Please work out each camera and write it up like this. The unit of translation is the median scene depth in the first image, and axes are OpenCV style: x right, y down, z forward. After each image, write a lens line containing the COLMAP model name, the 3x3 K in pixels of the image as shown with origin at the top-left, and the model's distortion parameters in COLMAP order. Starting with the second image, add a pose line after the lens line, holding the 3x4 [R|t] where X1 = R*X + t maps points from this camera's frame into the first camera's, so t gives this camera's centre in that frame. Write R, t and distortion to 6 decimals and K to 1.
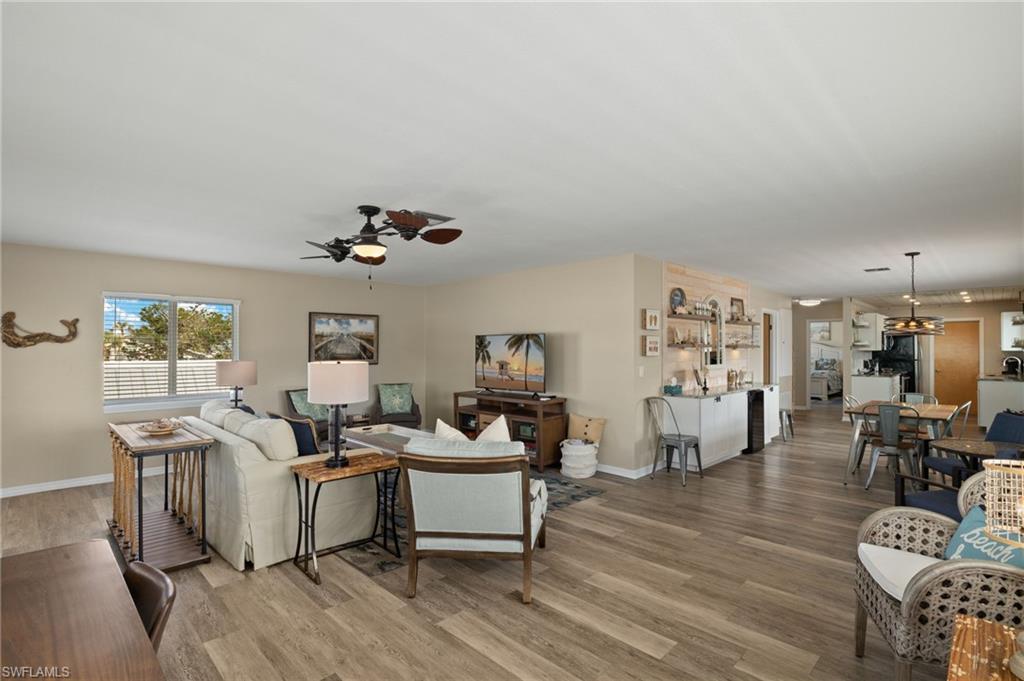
lens RADIAL K [[480.3, 0, 510.9], [0, 480.3, 343.1], [0, 0, 1]] dist [-0.008516, 0.000123]
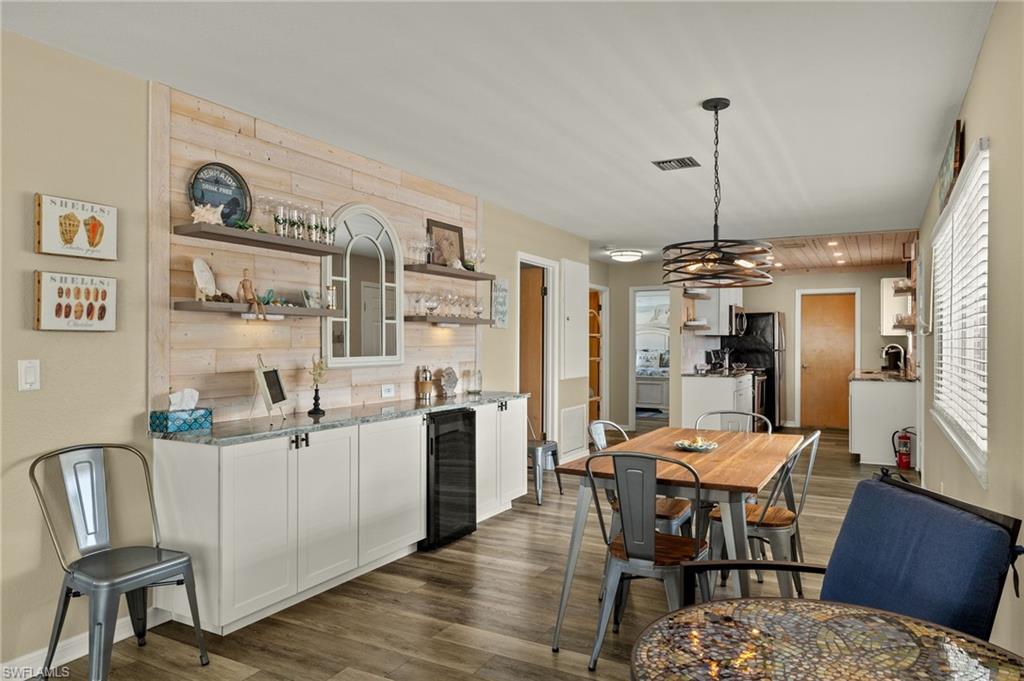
lens RADIAL K [[653.0, 0, 513.7], [0, 653.0, 340.8], [0, 0, 1]] dist [-0.007042, -0.001437]
pose [[0.960121, 0.000750, 0.279584, 0.328282], [-0.003451, 0.999952, 0.009169, 0.020029], [-0.279564, -0.009768, 0.960077, 0.311342]]
